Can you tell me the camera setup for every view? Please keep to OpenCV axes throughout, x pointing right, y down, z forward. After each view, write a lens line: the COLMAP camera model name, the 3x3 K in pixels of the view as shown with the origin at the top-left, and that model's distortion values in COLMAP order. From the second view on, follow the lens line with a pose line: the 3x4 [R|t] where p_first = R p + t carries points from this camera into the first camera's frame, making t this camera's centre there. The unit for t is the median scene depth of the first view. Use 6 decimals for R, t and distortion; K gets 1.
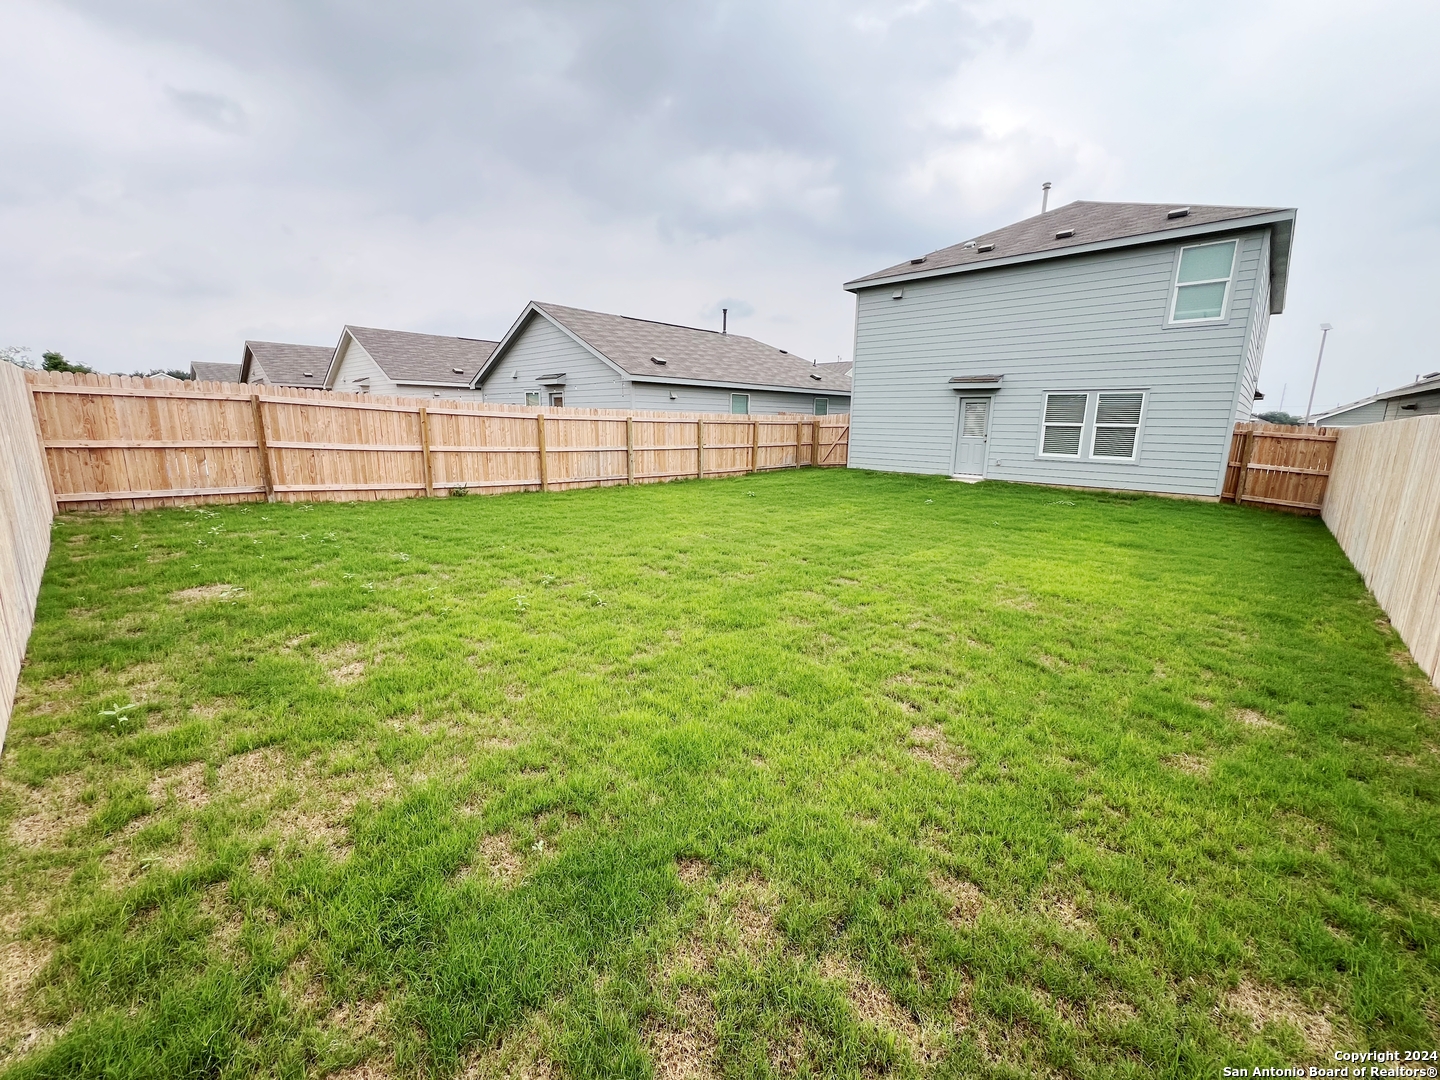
lens RADIAL K [[575.9, 0, 720.1], [0, 575.9, 543.0], [0, 0, 1]] dist [-0.000745, 0.000578]
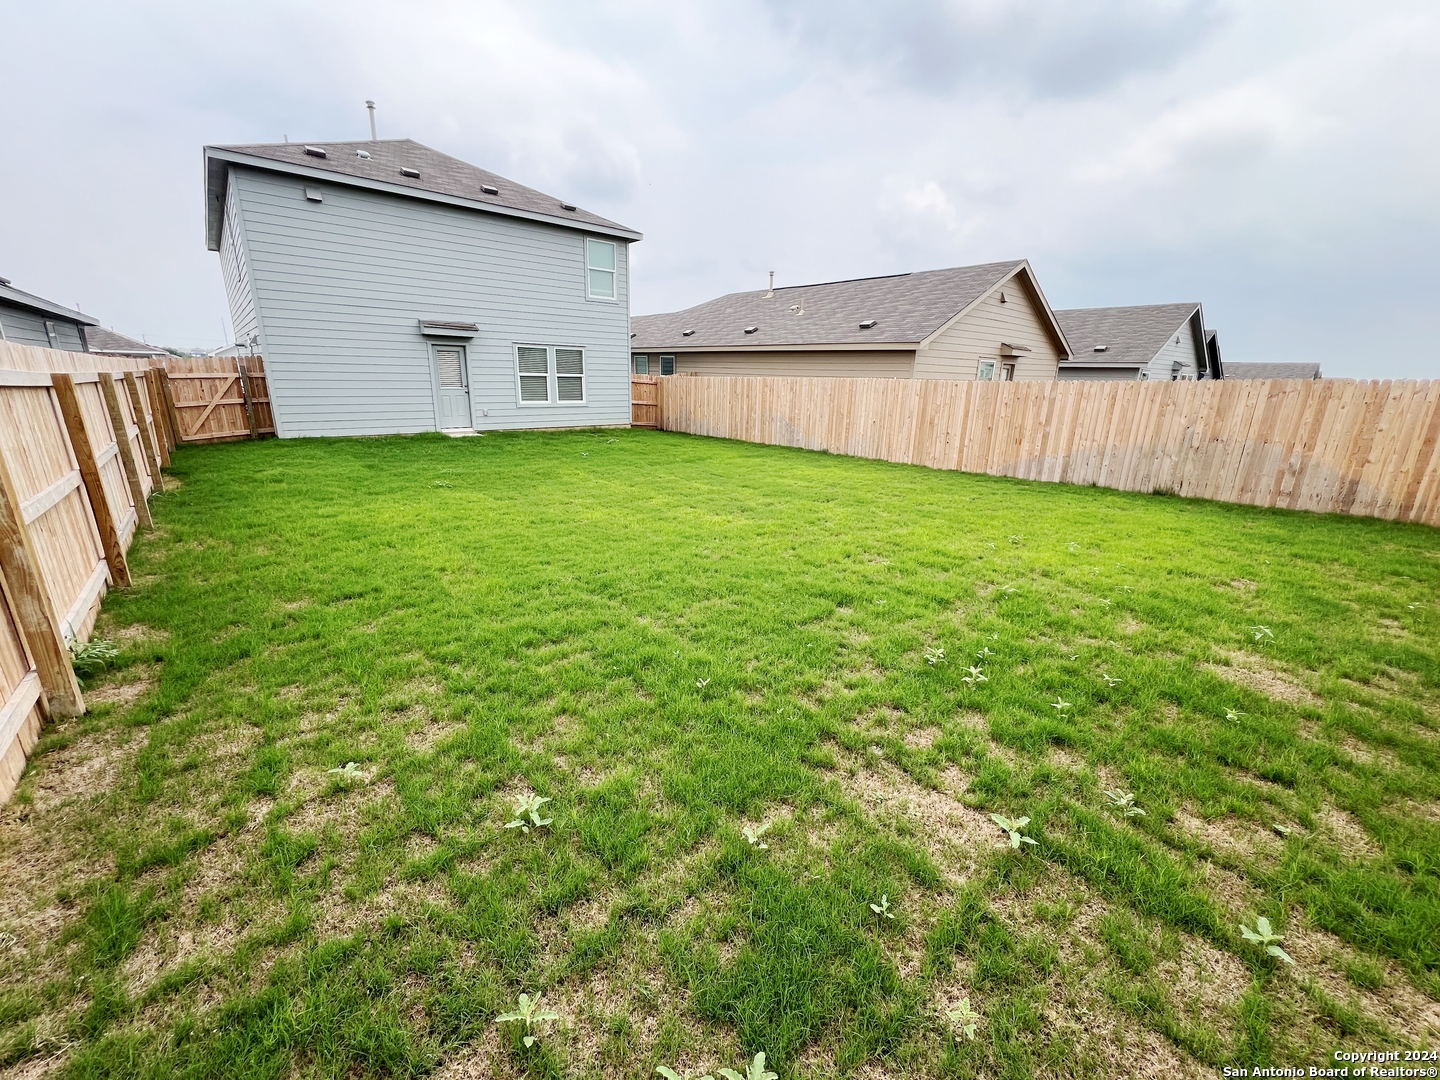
lens RADIAL K [[575.9, 0, 715.2], [0, 575.9, 542.2], [0, 0, 1]] dist [-0.000745, 0.000578]
pose [[0.119654, -0.290320, 0.949419, -0.523247], [0.189542, 0.945380, 0.265198, -0.123809], [-0.974555, 0.148223, 0.168147, 0.498193]]
